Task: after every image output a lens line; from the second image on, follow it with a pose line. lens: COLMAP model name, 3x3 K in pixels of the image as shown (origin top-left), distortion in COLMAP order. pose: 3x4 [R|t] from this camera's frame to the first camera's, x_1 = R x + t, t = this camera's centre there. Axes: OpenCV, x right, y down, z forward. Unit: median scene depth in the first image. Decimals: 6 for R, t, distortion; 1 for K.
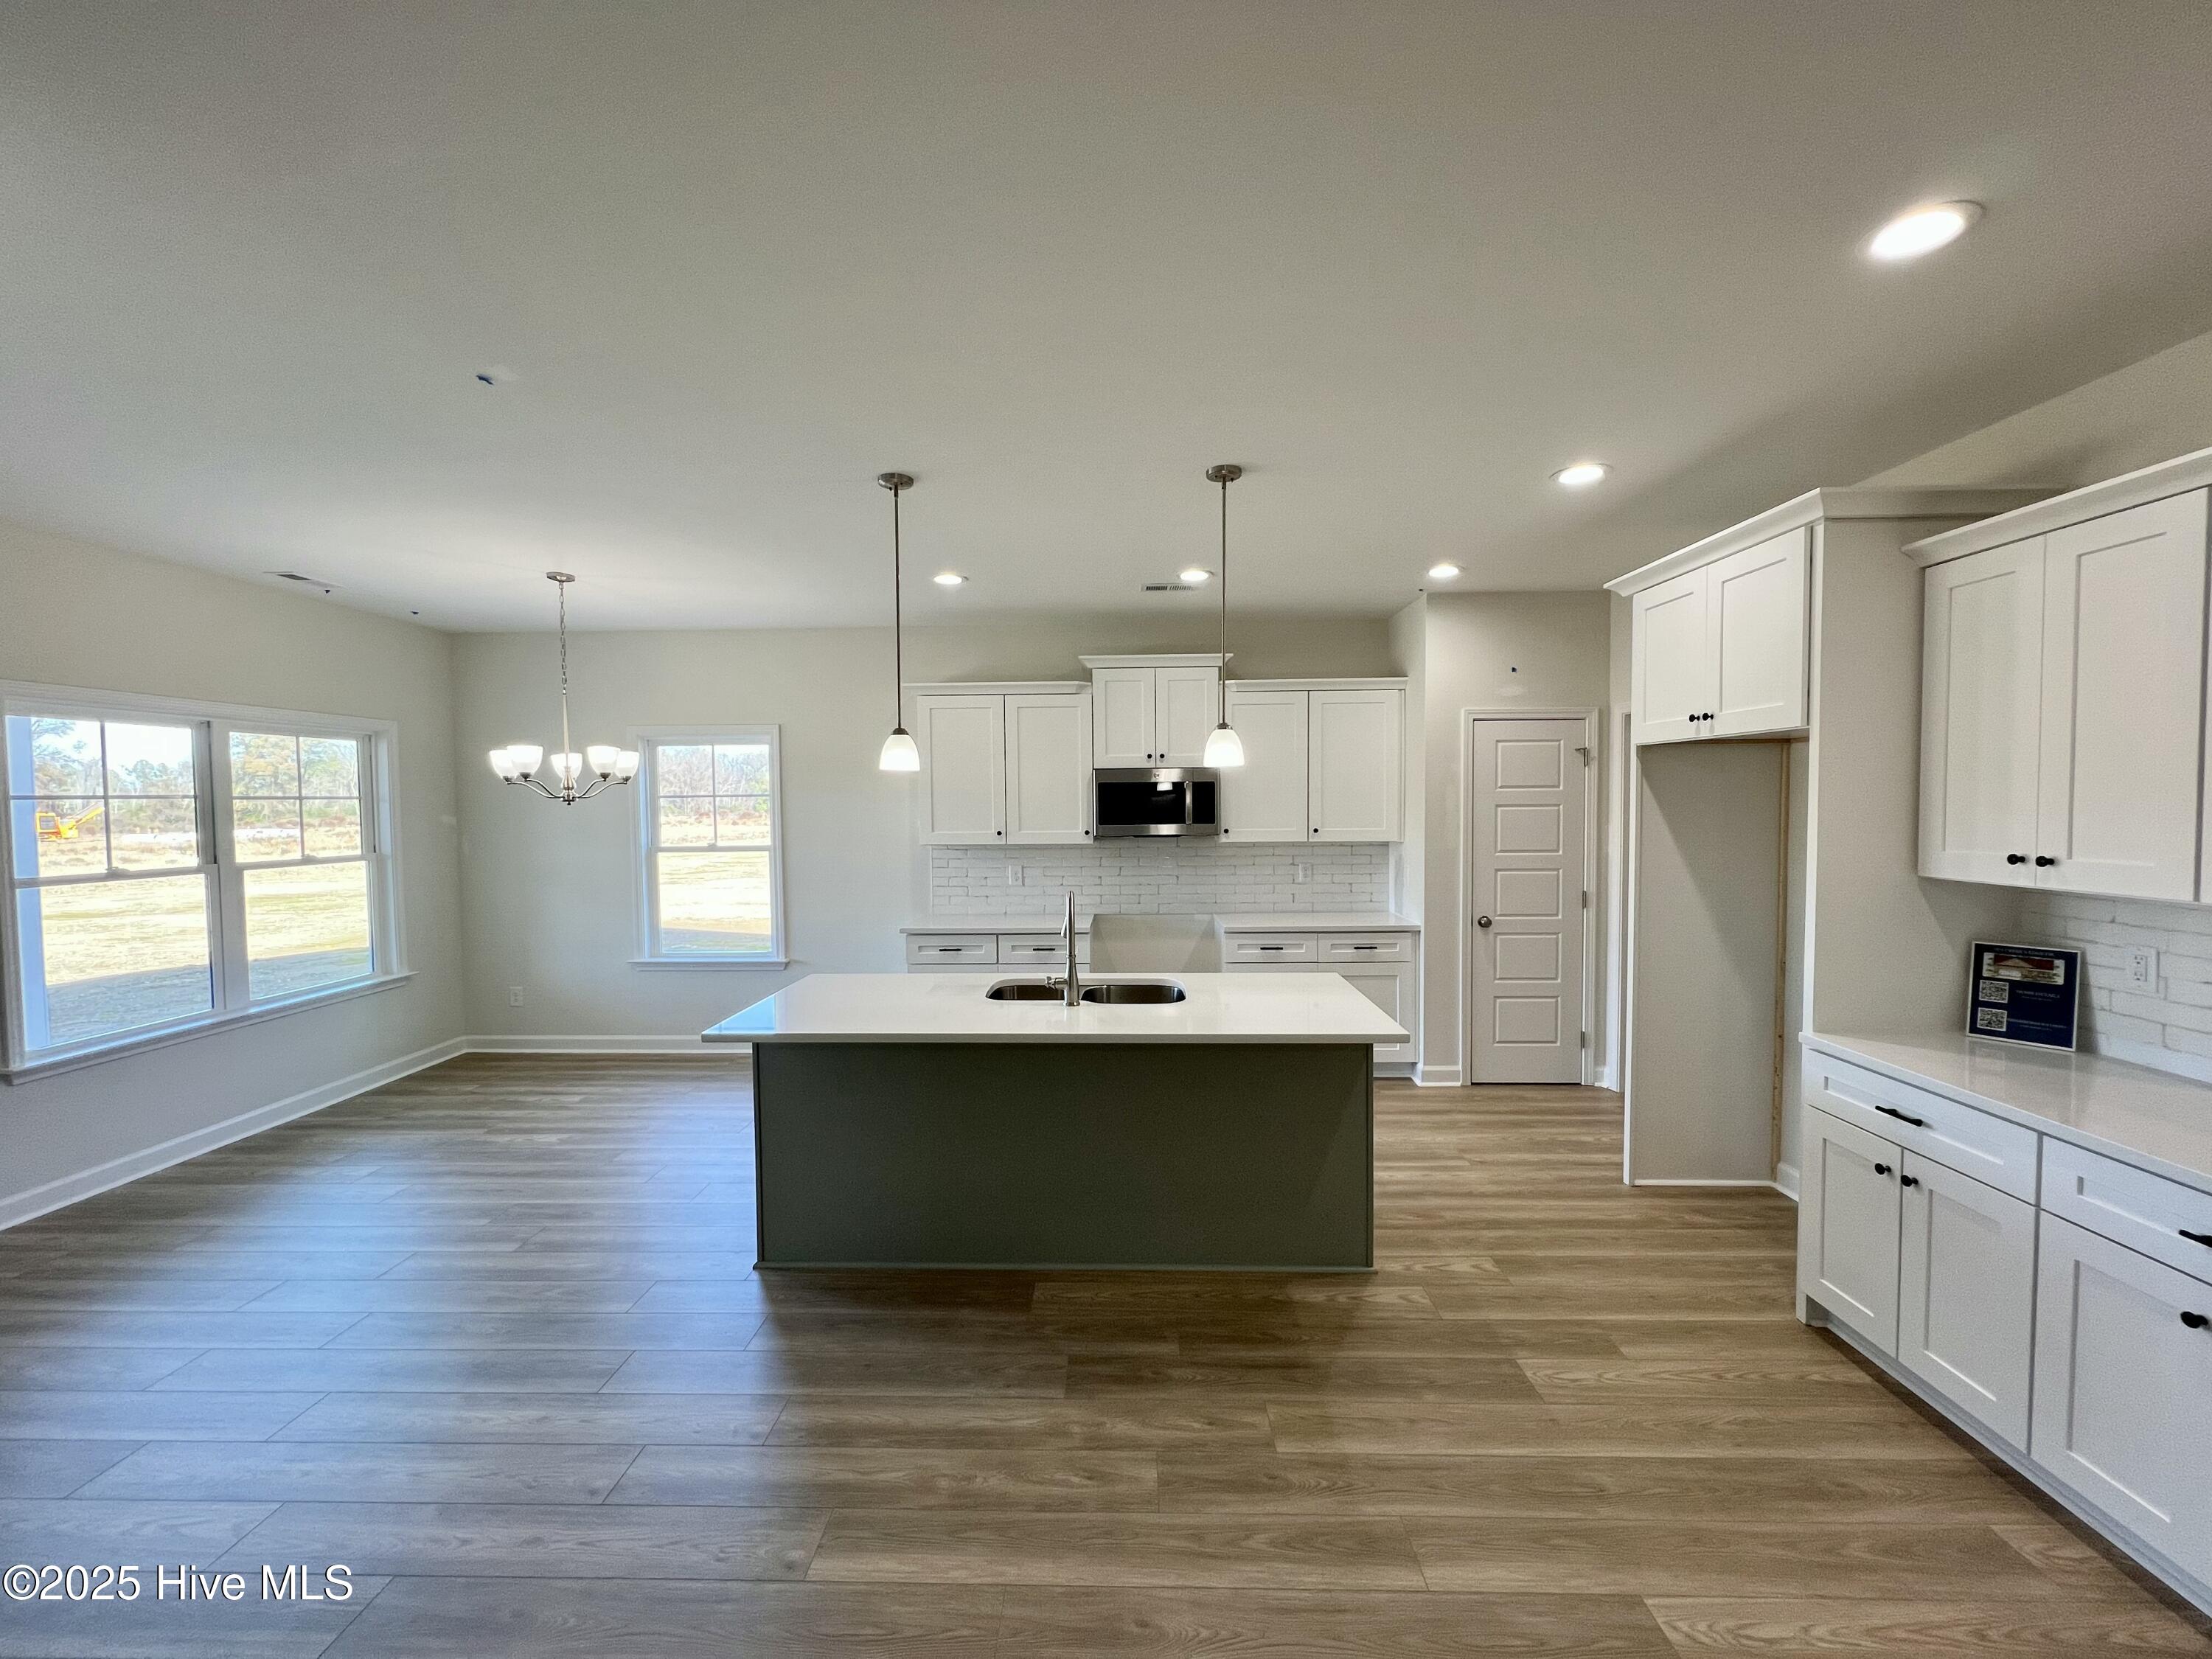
lens RADIAL K [[883.6, 0, 1106.0], [0, 883.6, 829.5], [0, 0, 1]] dist [-0.000063, -0.000049]
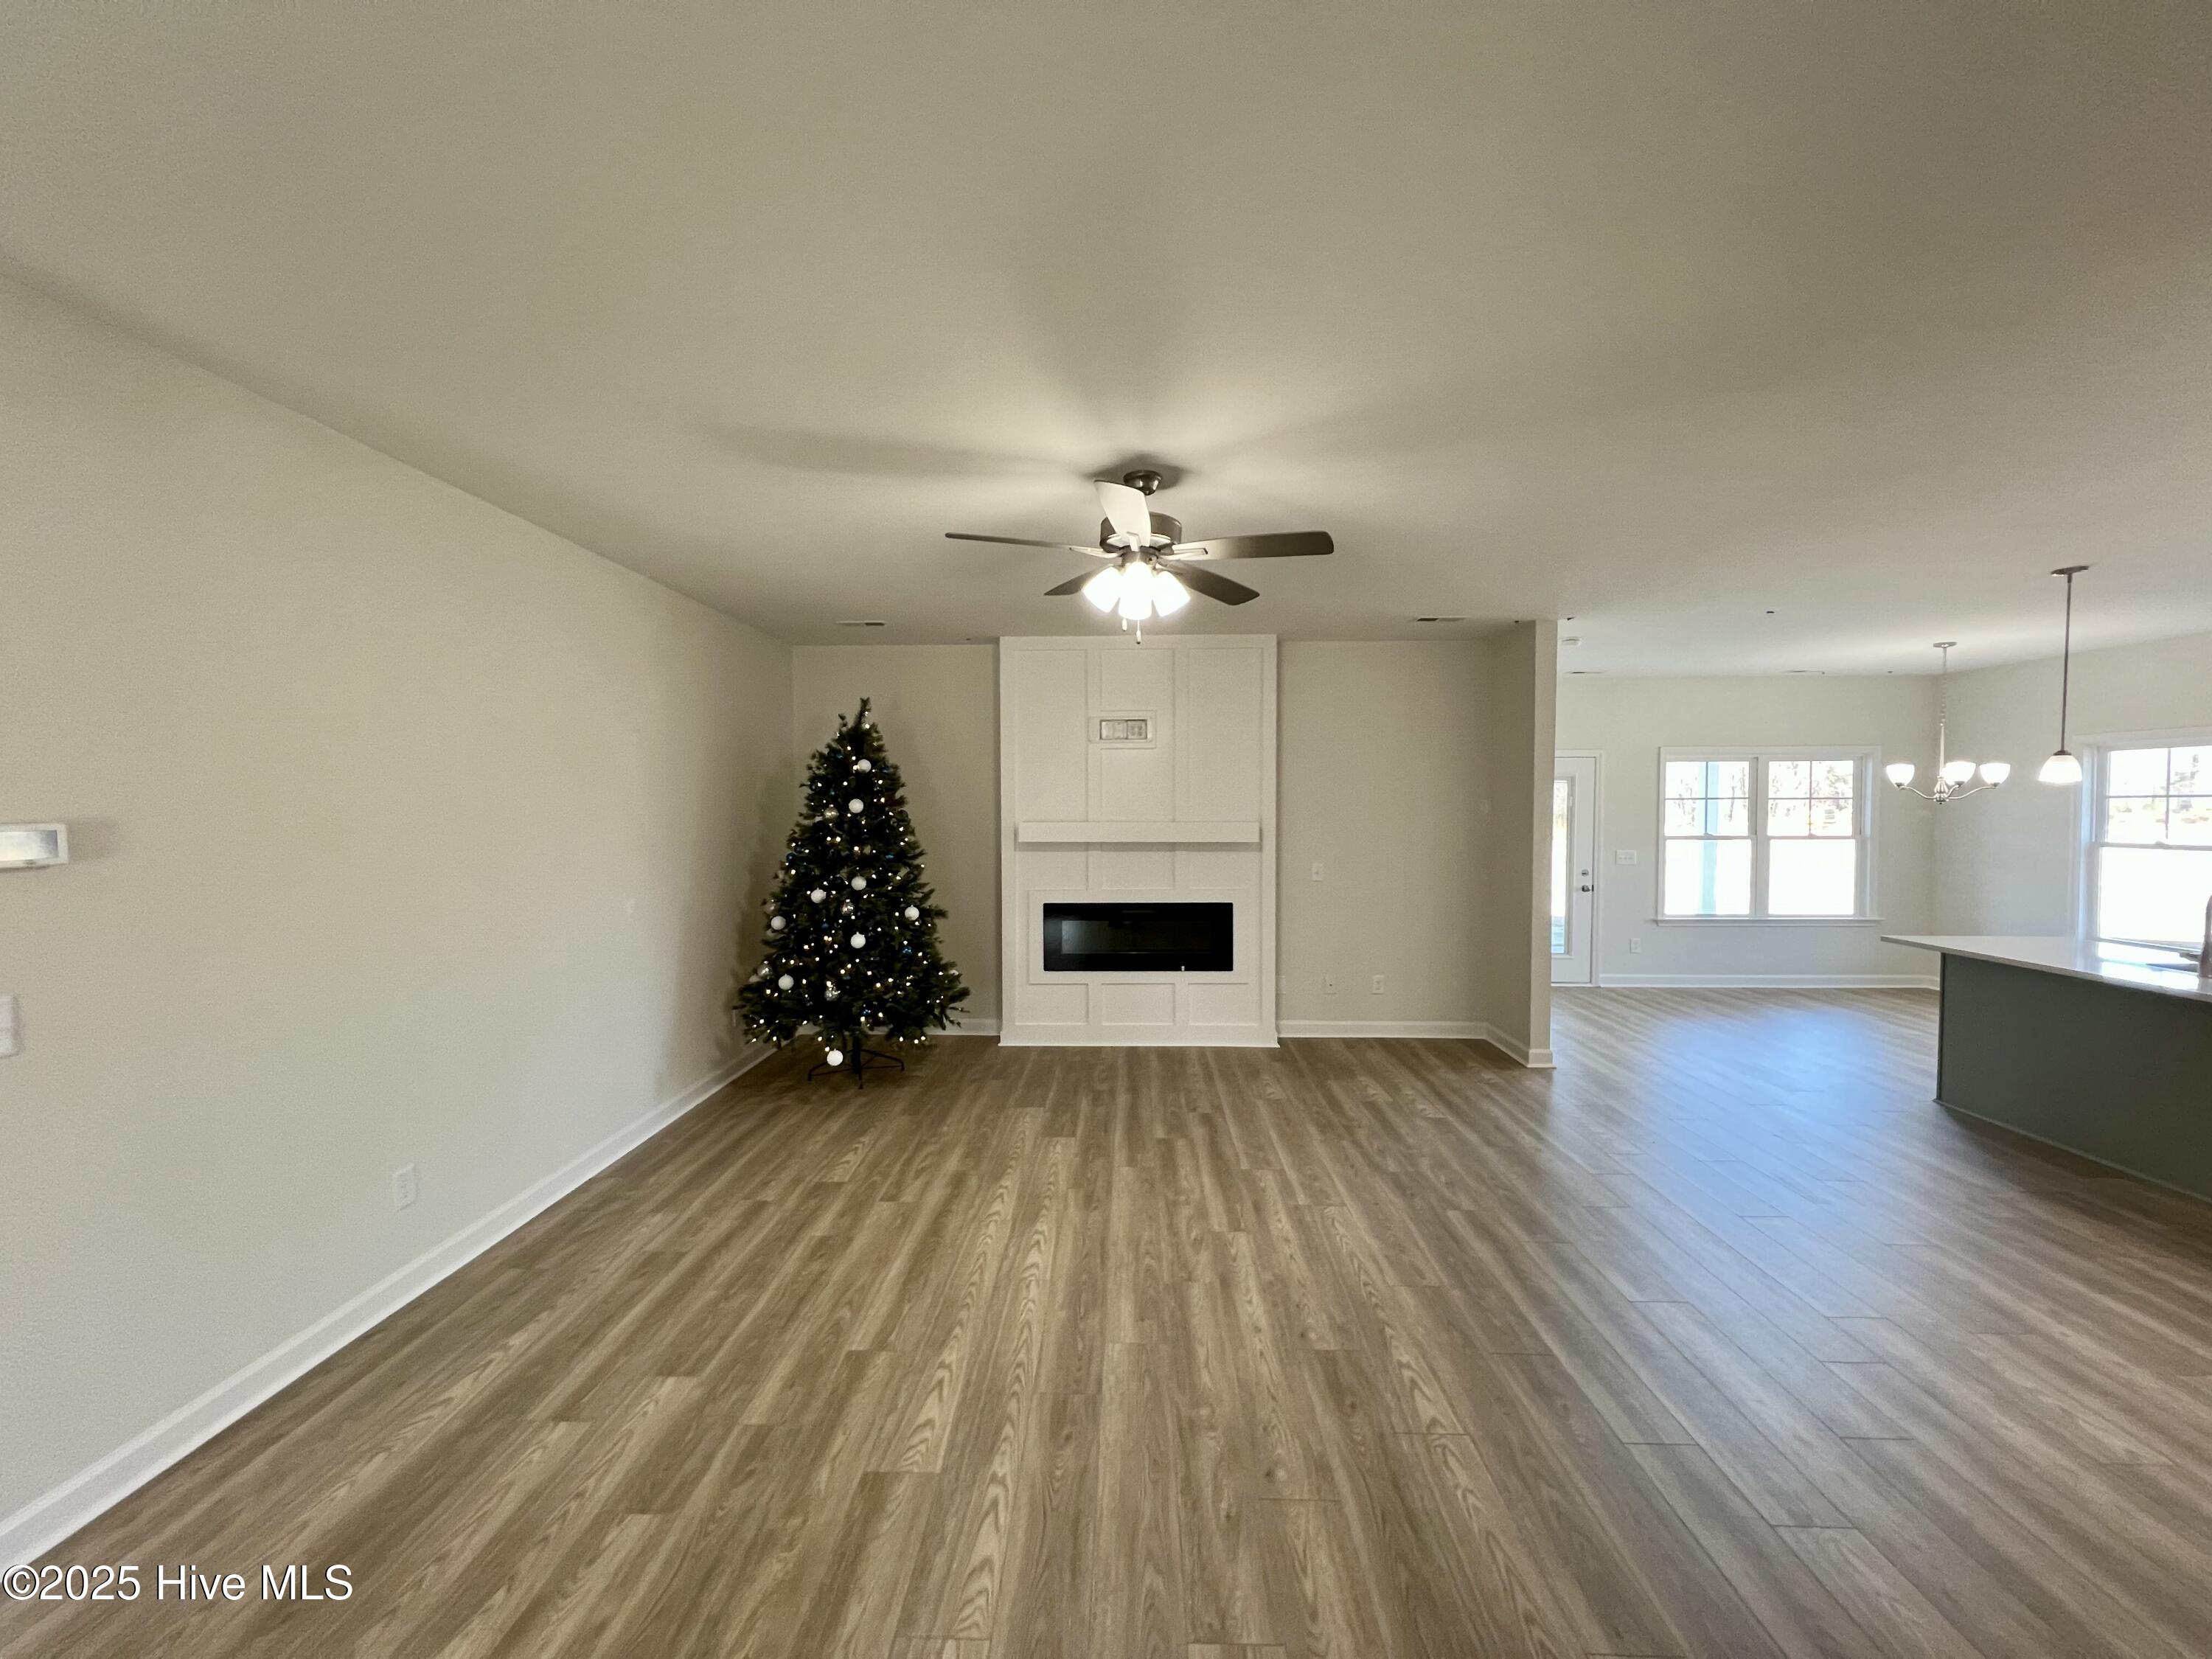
lens RADIAL K [[881.1, 0, 1103.6], [0, 881.1, 833.5], [0, 0, 1]] dist [-0.000912, -0.000261]
pose [[-0.006649, 0.041875, -0.999101, 0.788507], [-0.033150, 0.998564, 0.042073, 0.004524], [0.999428, 0.033400, -0.005251, -0.327797]]
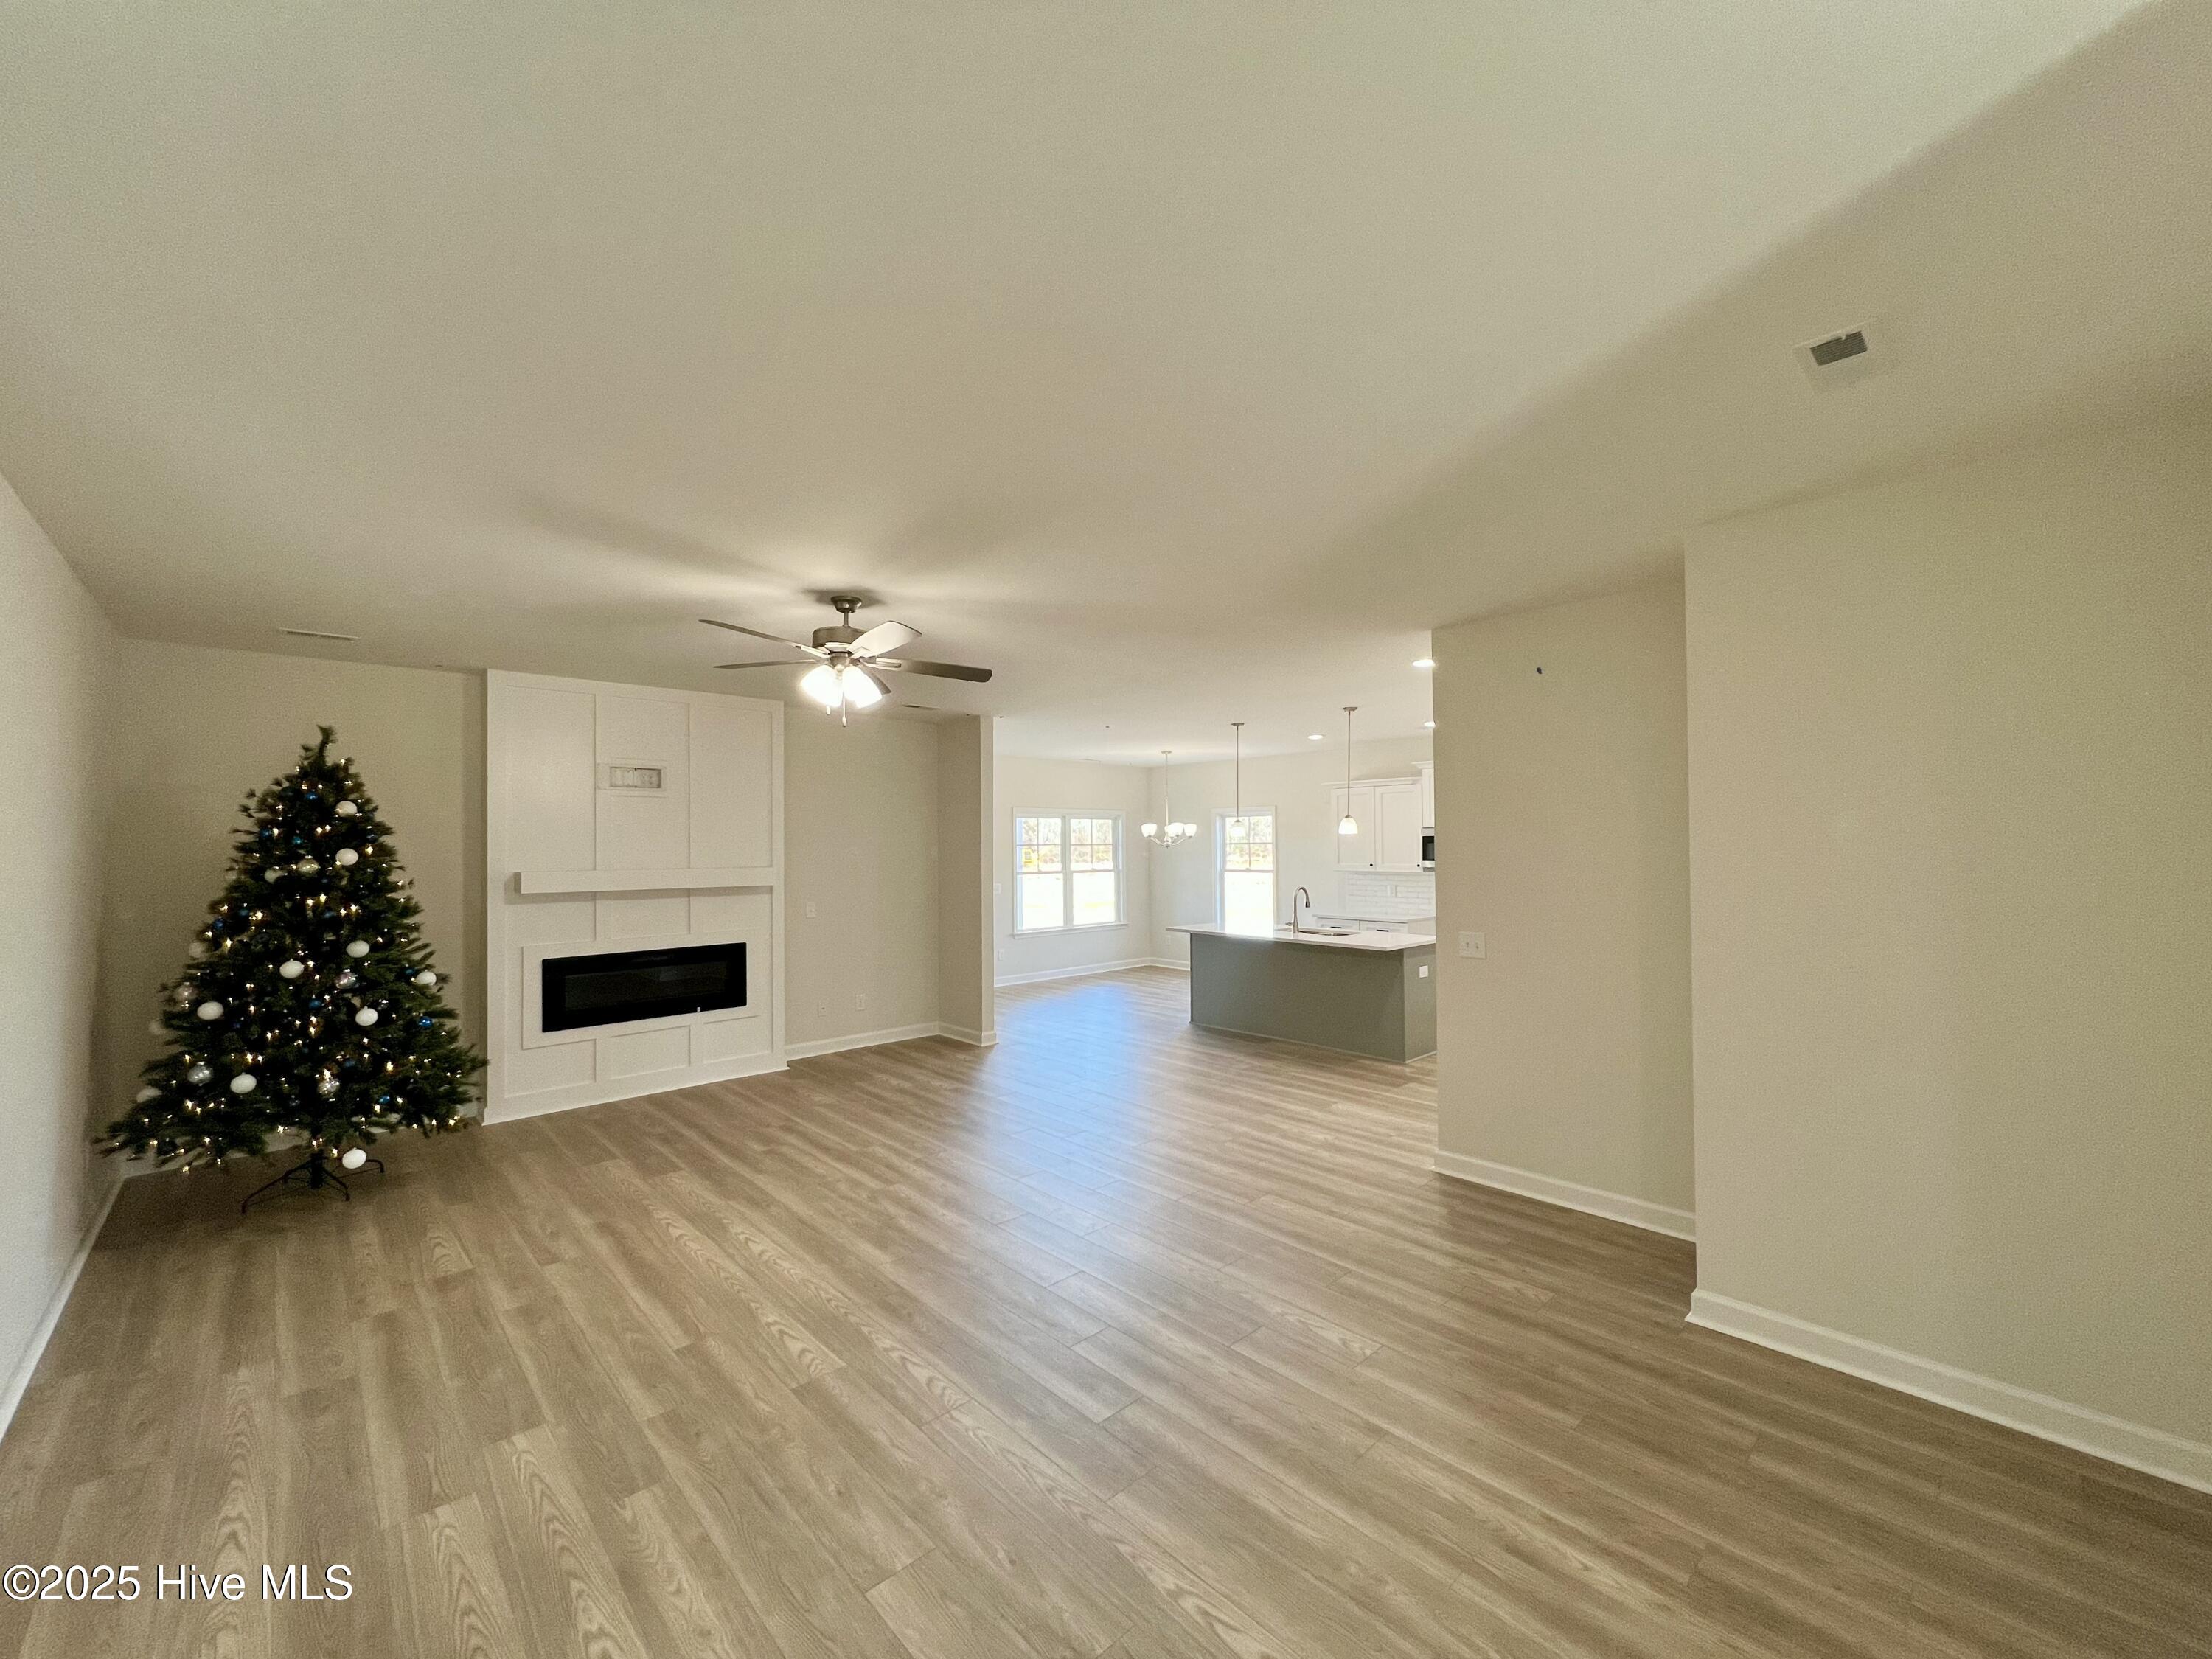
lens RADIAL K [[881.1, 0, 1103.6], [0, 881.1, 833.5], [0, 0, 1]] dist [-0.000912, -0.000261]
pose [[0.702027, -0.007512, -0.712111, 0.900419], [-0.023014, 0.999183, -0.033228, 0.014471], [0.711779, 0.039715, 0.701280, -0.730189]]
